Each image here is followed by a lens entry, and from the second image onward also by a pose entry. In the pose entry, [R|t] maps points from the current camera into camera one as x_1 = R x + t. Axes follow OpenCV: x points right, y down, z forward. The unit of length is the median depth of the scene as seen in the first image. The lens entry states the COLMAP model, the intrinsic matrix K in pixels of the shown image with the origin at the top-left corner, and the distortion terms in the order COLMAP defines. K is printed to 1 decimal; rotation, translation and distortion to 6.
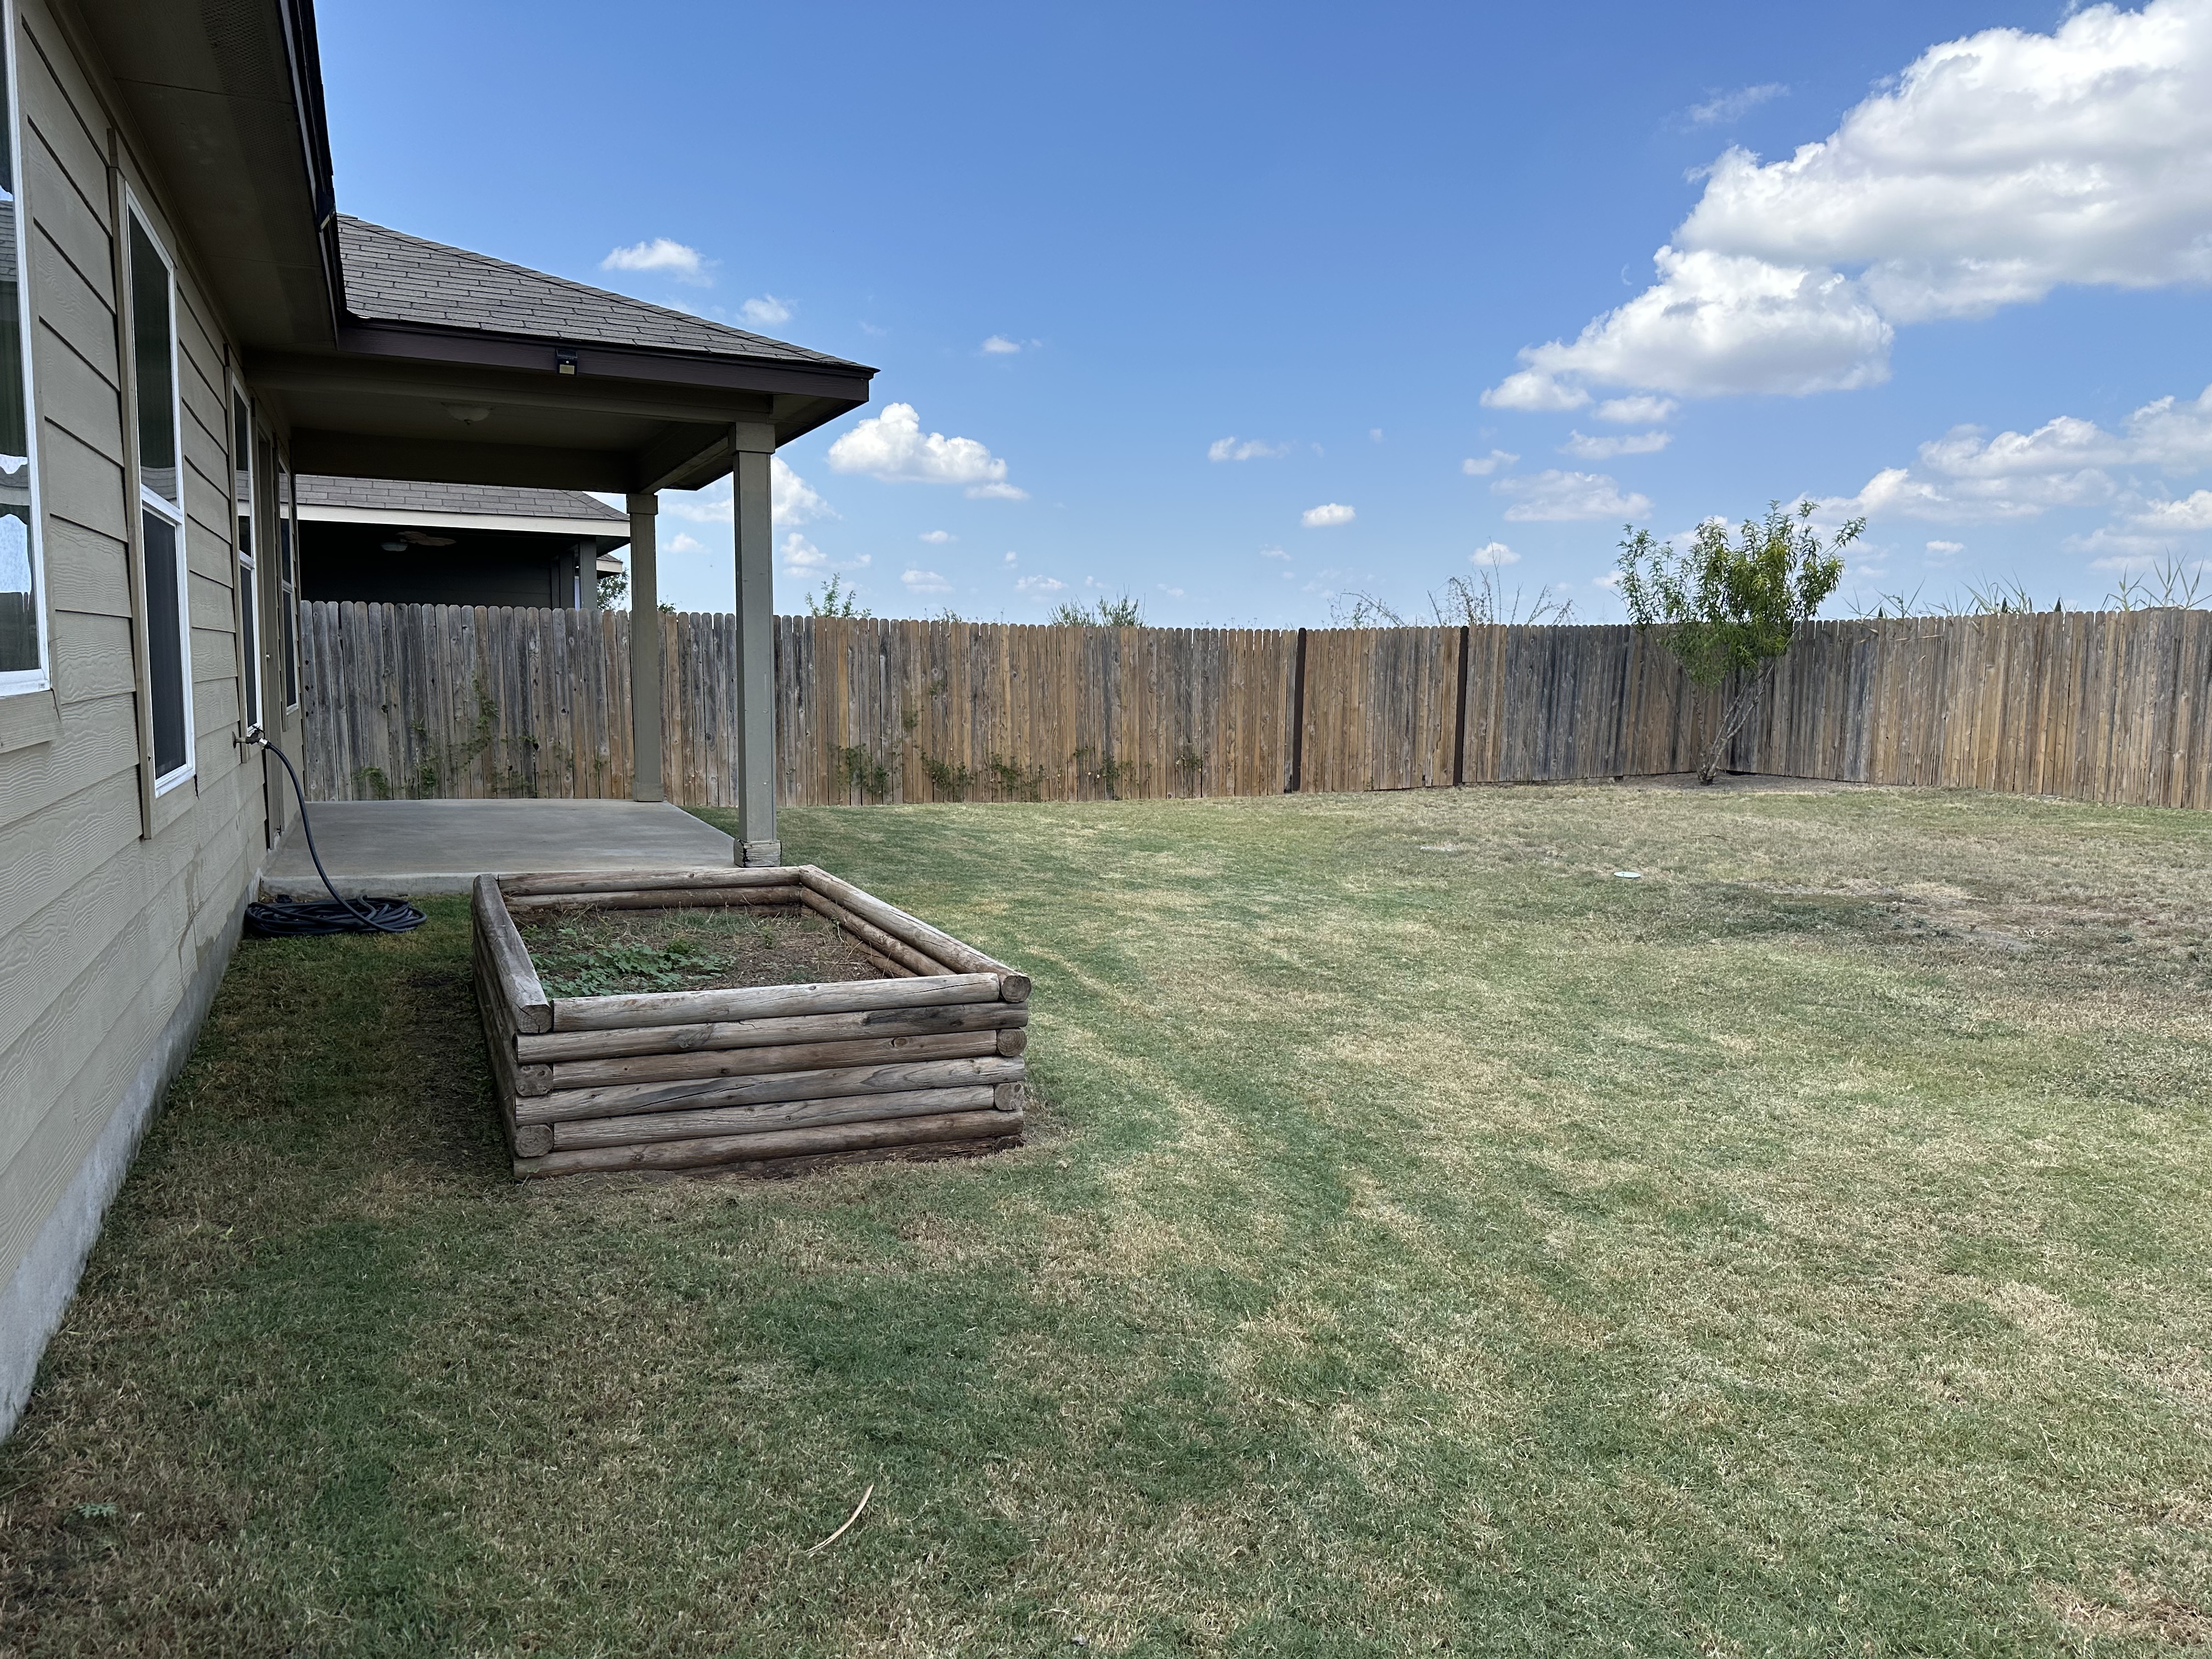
lens RADIAL K [[1650.8, 0, 1155.0], [0, 1650.8, 852.4], [0, 0, 1]] dist [0.132231, -0.194157]
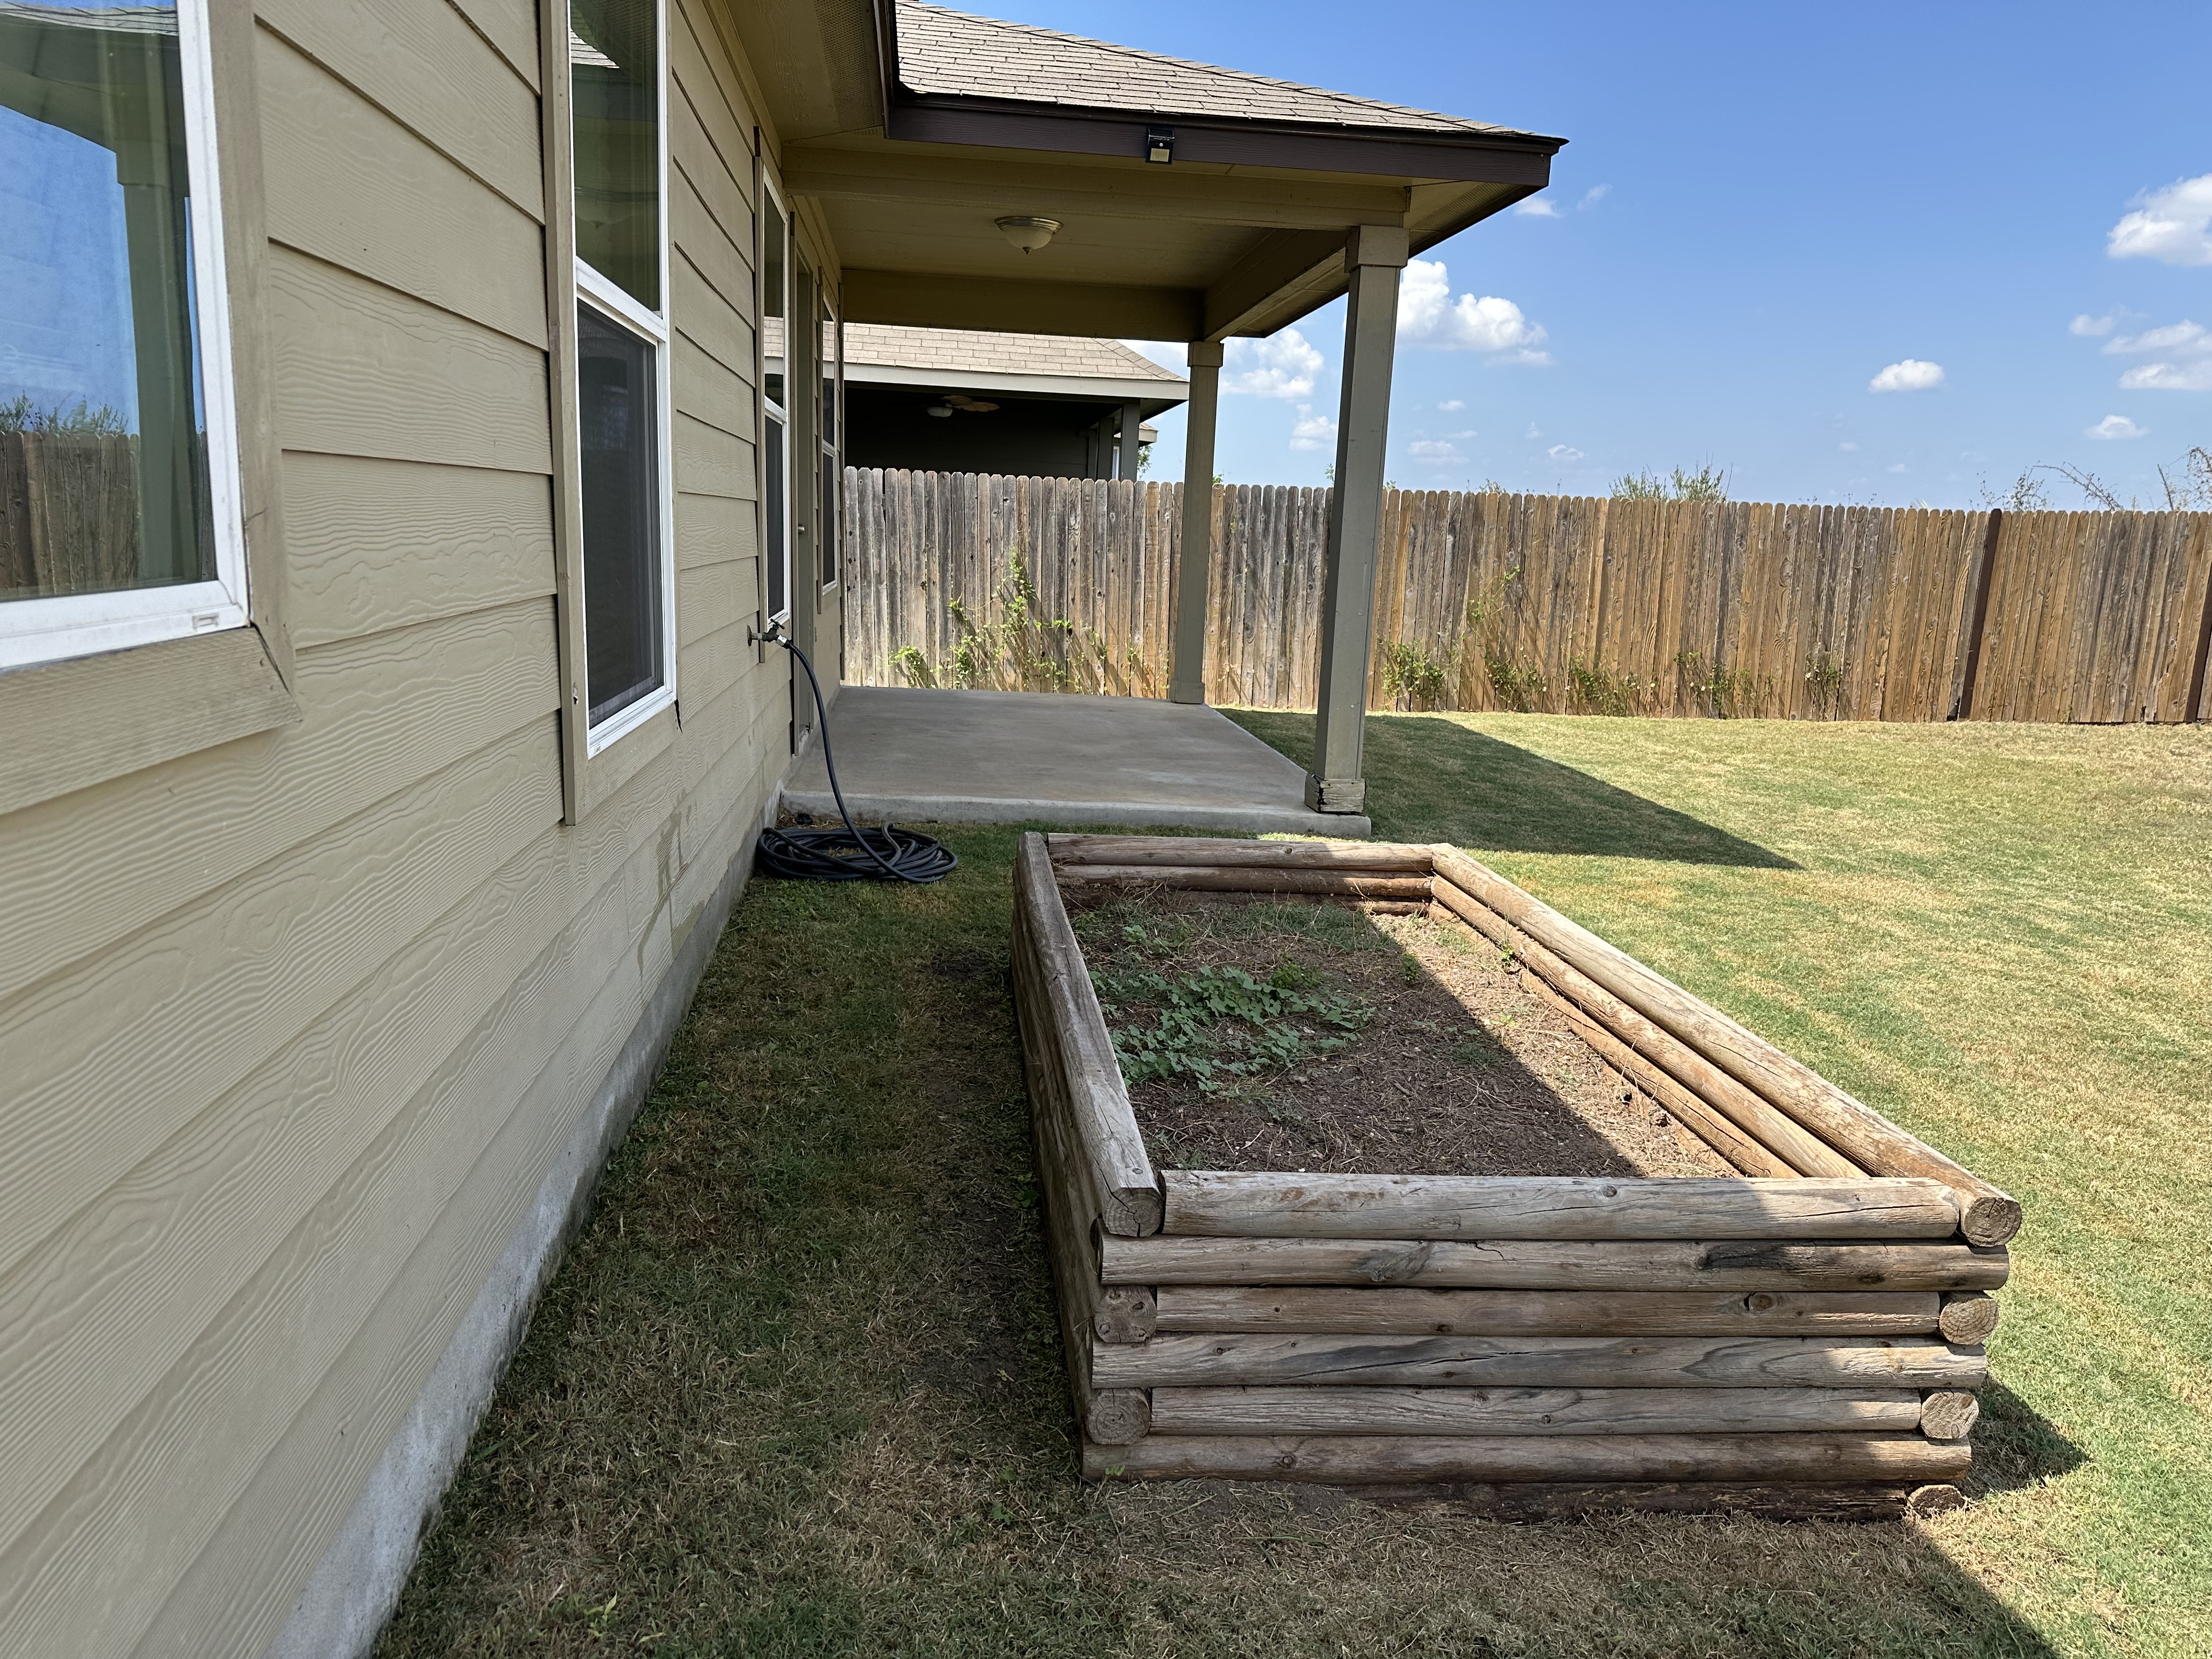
lens RADIAL K [[1650.8, 0, 1155.0], [0, 1650.8, 852.4], [0, 0, 1]] dist [0.132231, -0.194157]
pose [[0.957253, 0.078249, -0.278465, -0.129729], [-0.057875, 0.995060, 0.080662, -0.039166], [0.283401, -0.061098, 0.957053, 0.284985]]
